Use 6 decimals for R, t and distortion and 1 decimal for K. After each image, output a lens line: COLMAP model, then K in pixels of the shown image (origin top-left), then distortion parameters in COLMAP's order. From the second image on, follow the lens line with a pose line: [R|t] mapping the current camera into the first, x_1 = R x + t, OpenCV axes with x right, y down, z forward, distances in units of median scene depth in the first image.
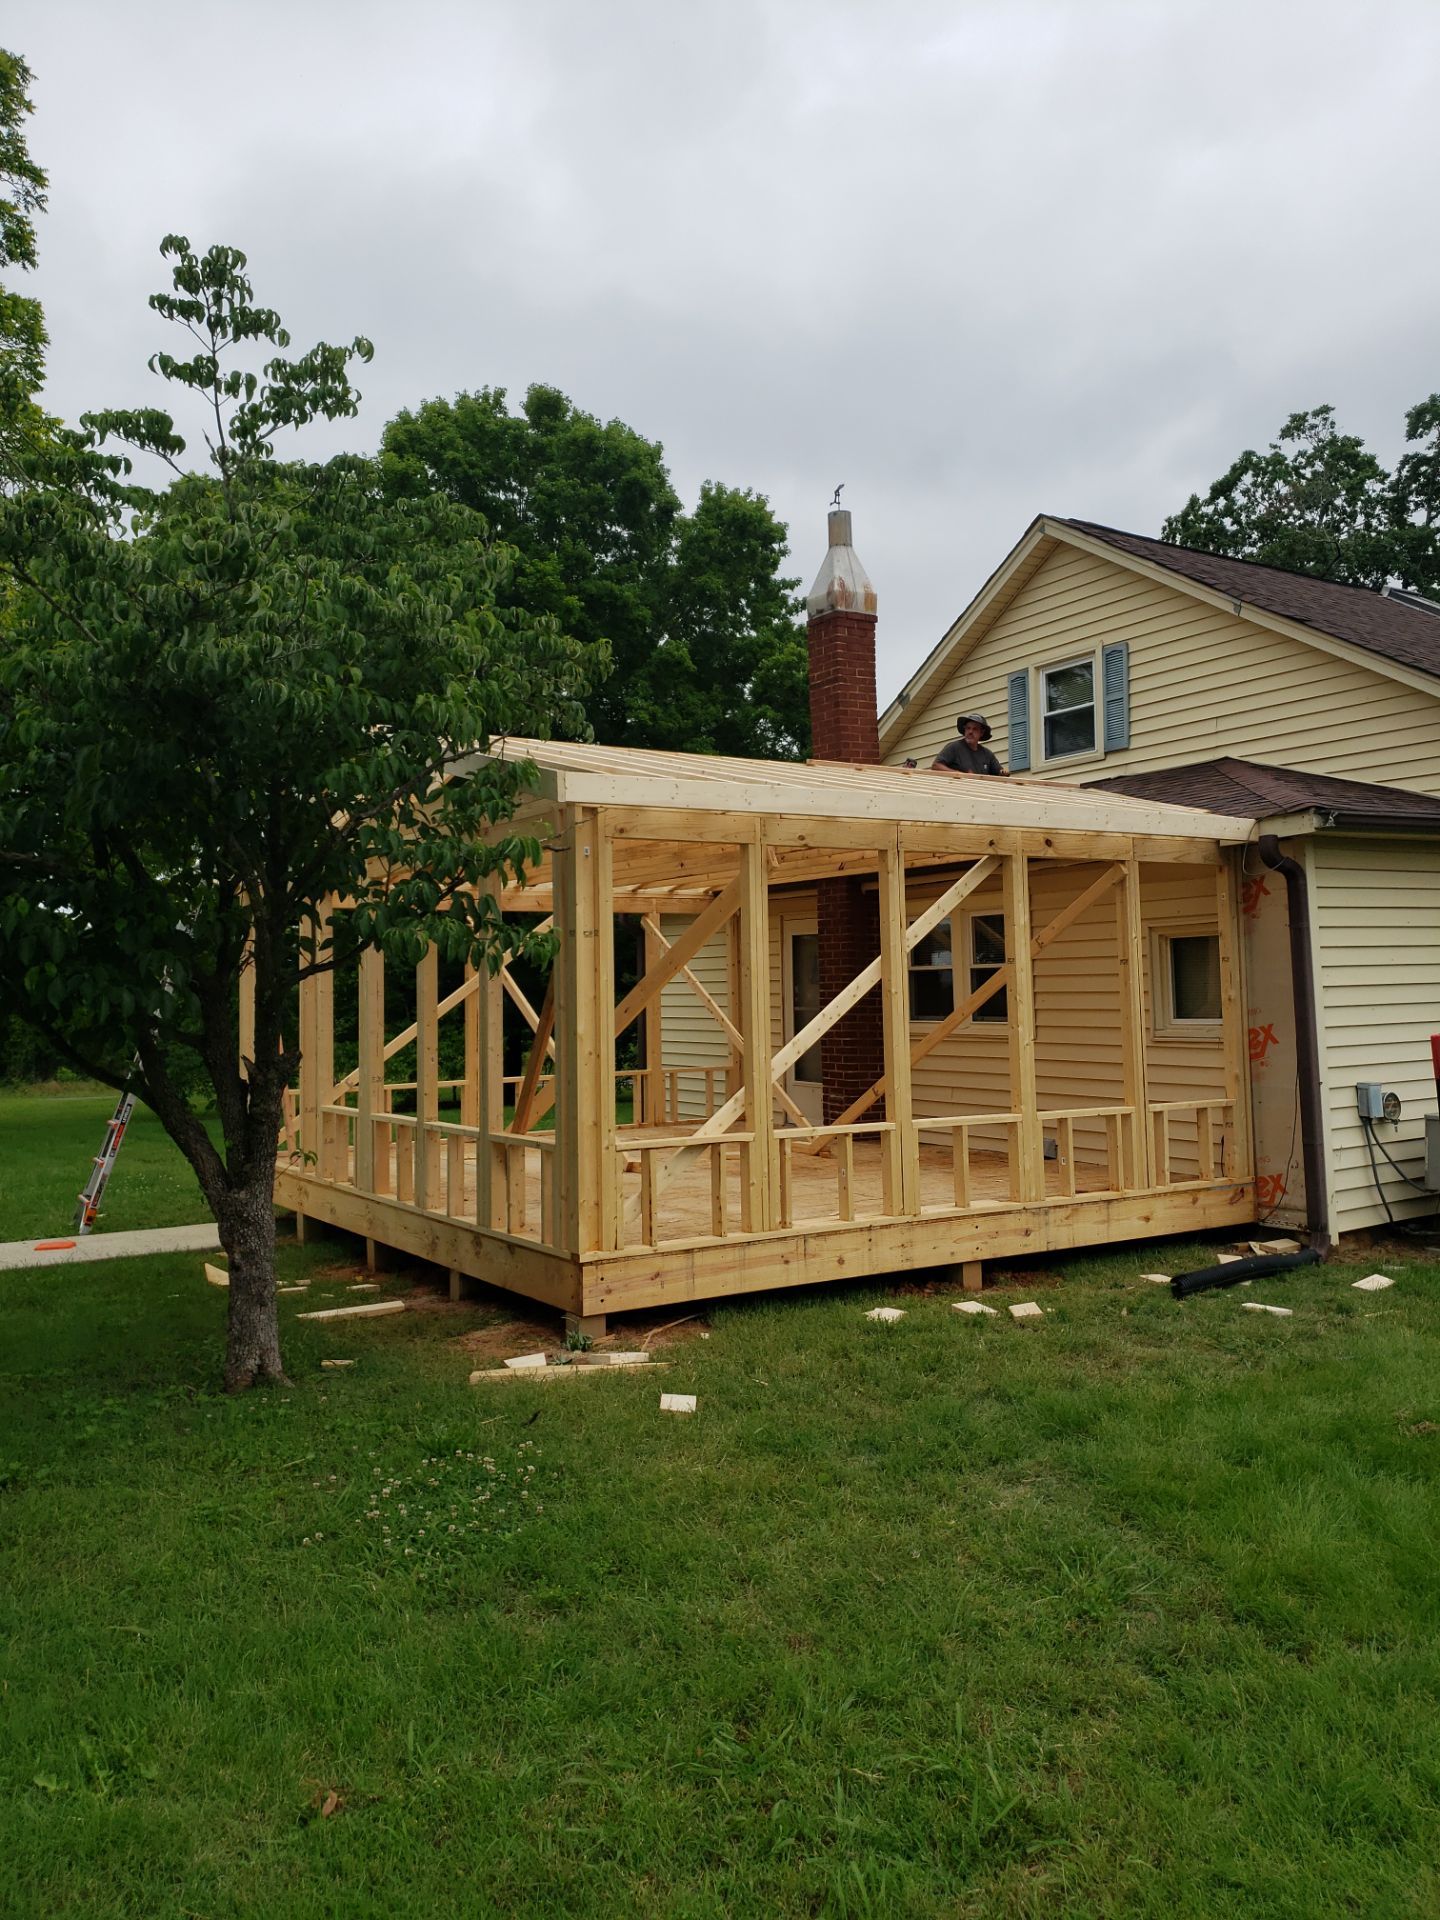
lens RADIAL K [[1507.3, 0, 742.5], [0, 1507.3, 904.9], [0, 0, 1]] dist [0.013908, -0.003074]
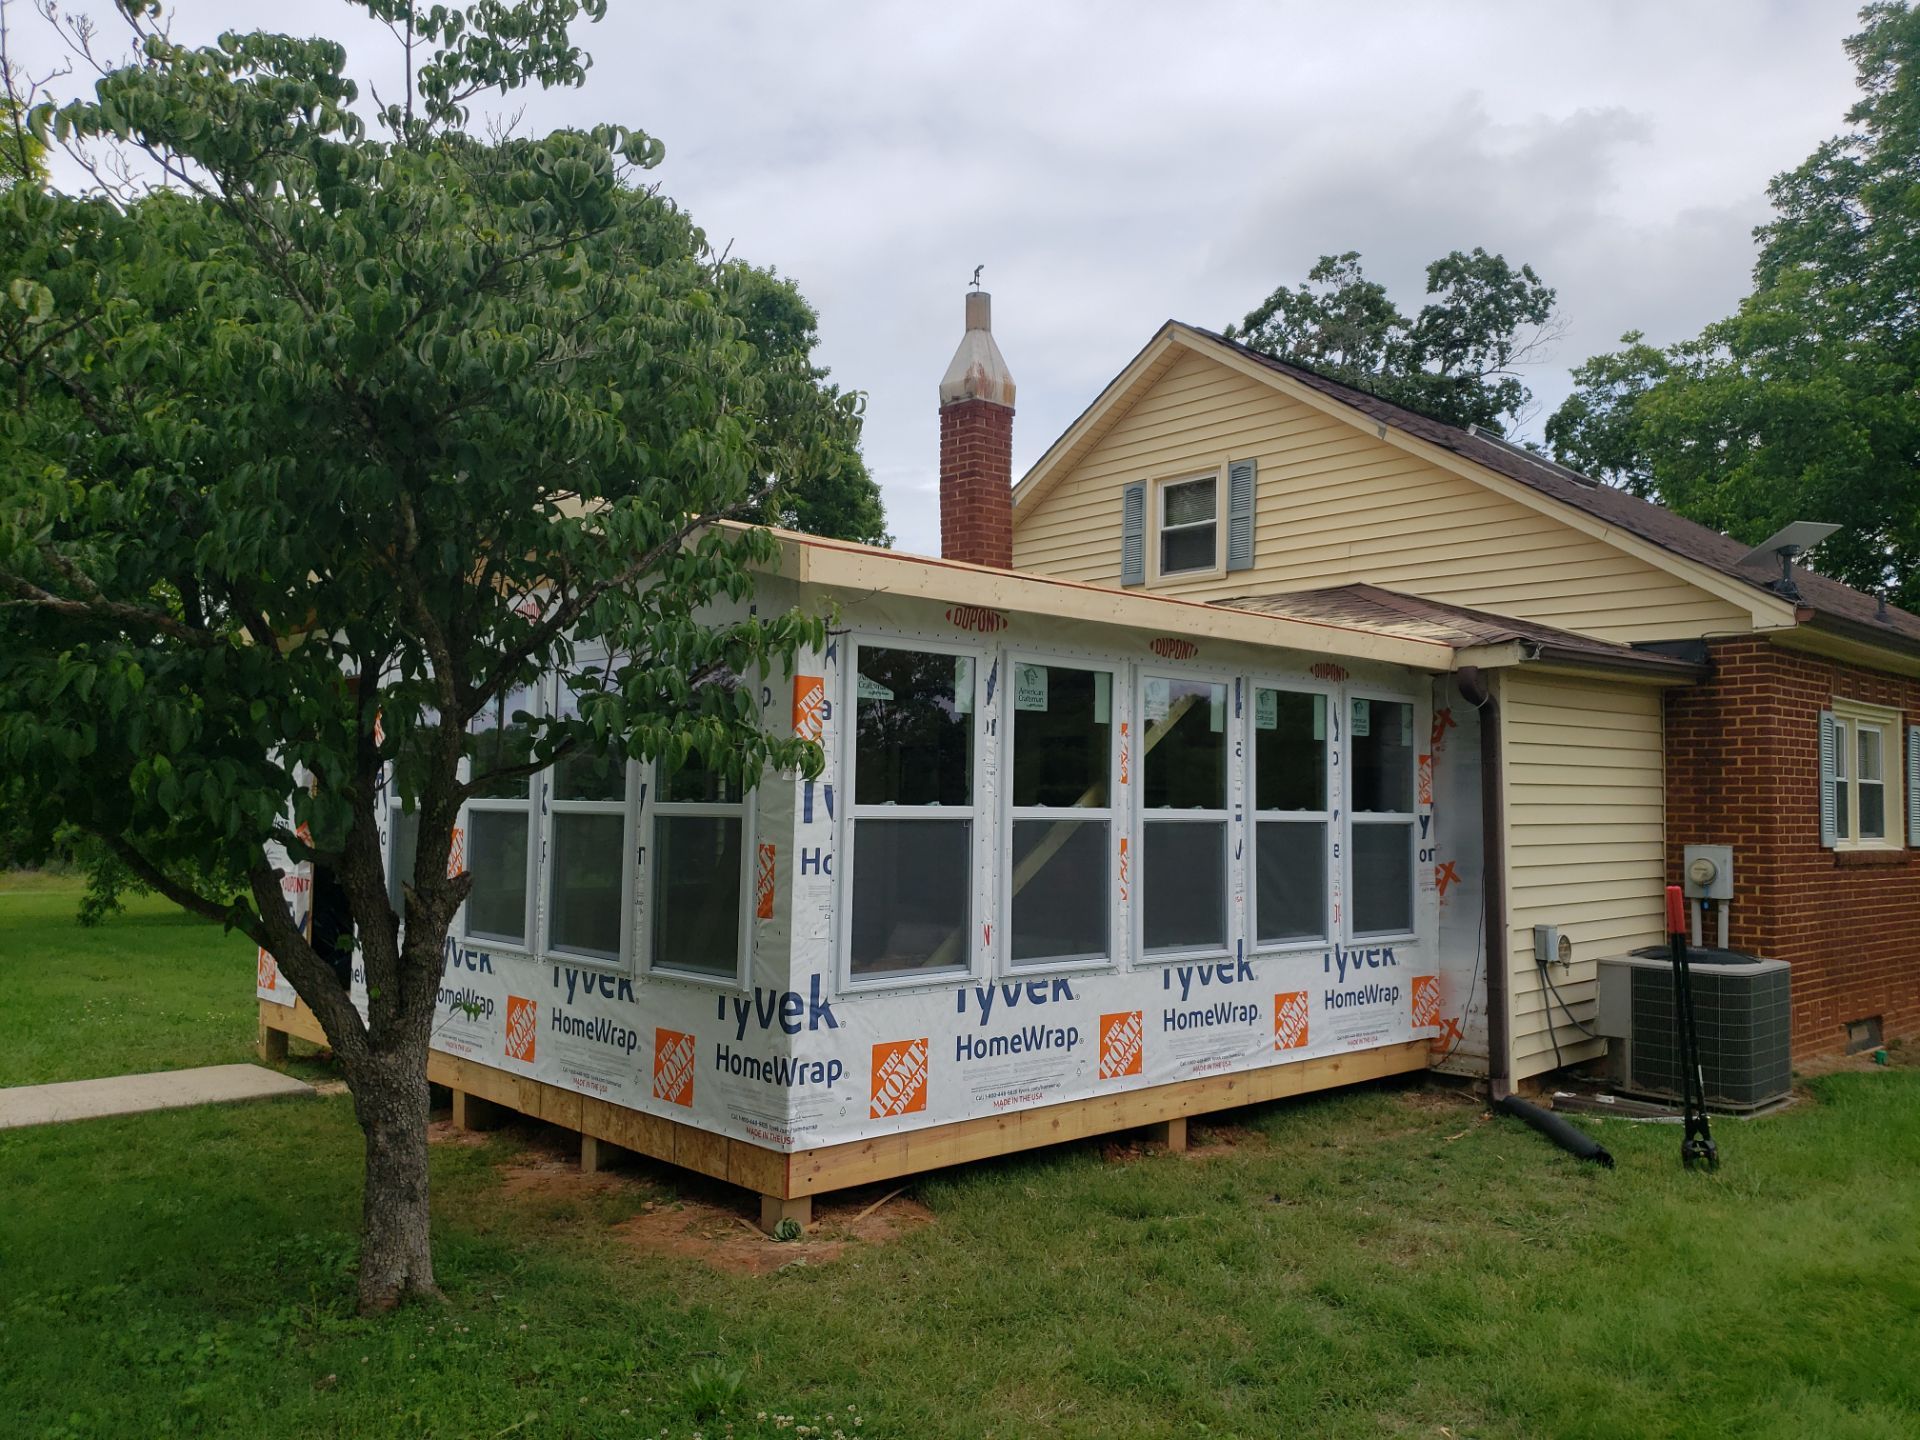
lens RADIAL K [[1507.3, 0, 1018.5], [0, 1507.3, 708.0], [0, 0, 1]] dist [0.013908, -0.003074]
pose [[0.978507, 0.047260, 0.200725, -0.096036], [-0.046740, 0.998880, -0.007334, 0.000698], [-0.200847, -0.002206, 0.979620, 0.090979]]
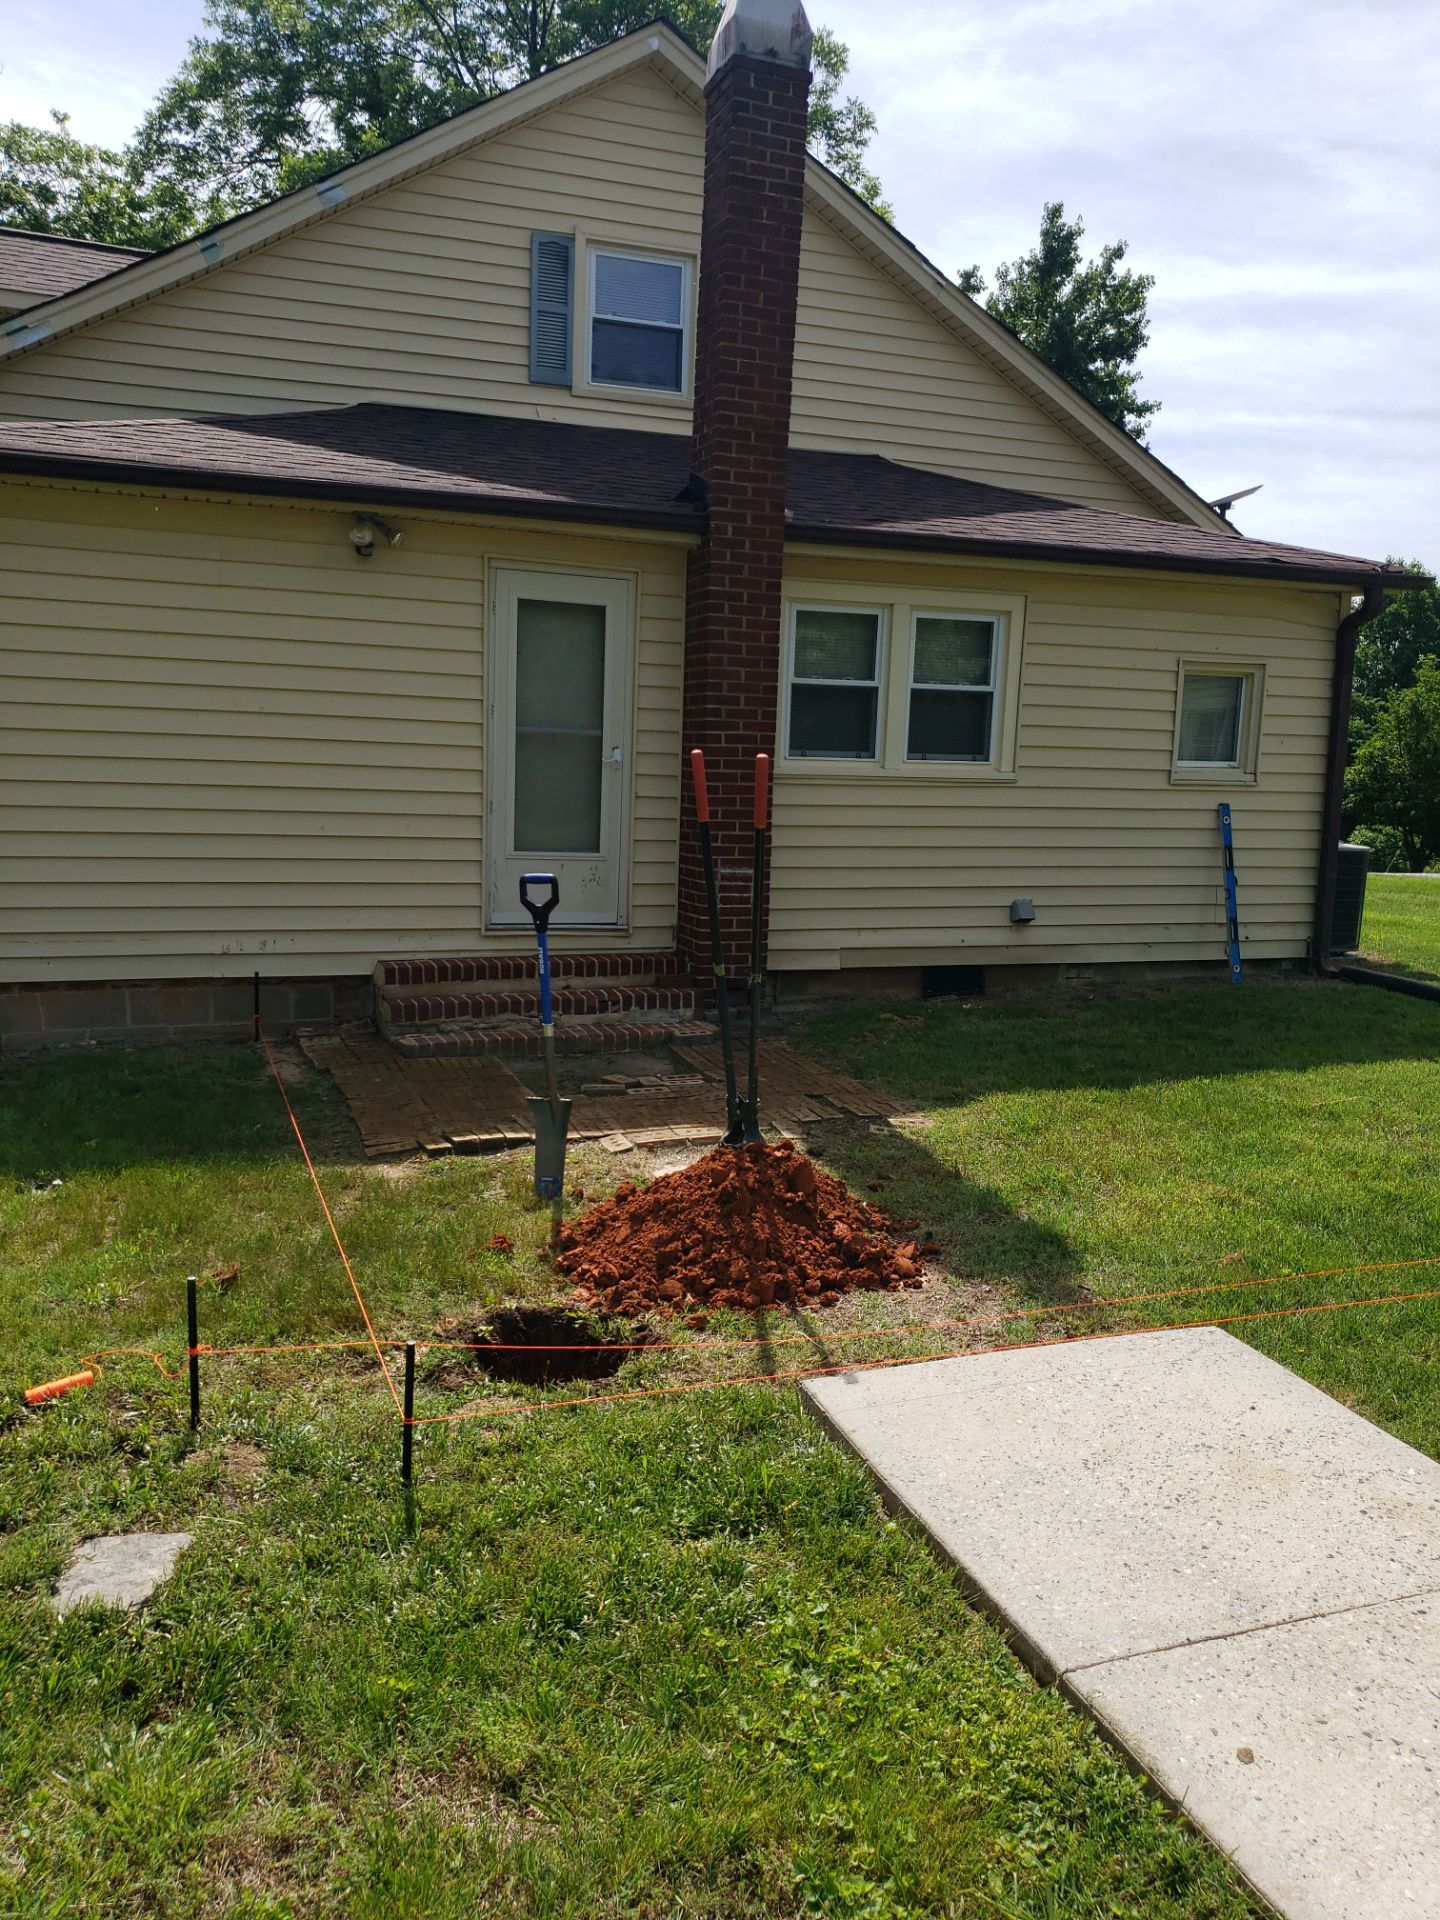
lens RADIAL K [[1507.3, 0, 710.3], [0, 1507.3, 954.3], [0, 0, 1]] dist [0.013908, -0.003074]
pose [[0.234059, -0.114493, 0.965457, -0.625431], [-0.102714, 0.984572, 0.141661, 0.078764], [-0.966781, -0.132323, 0.218688, 0.930903]]
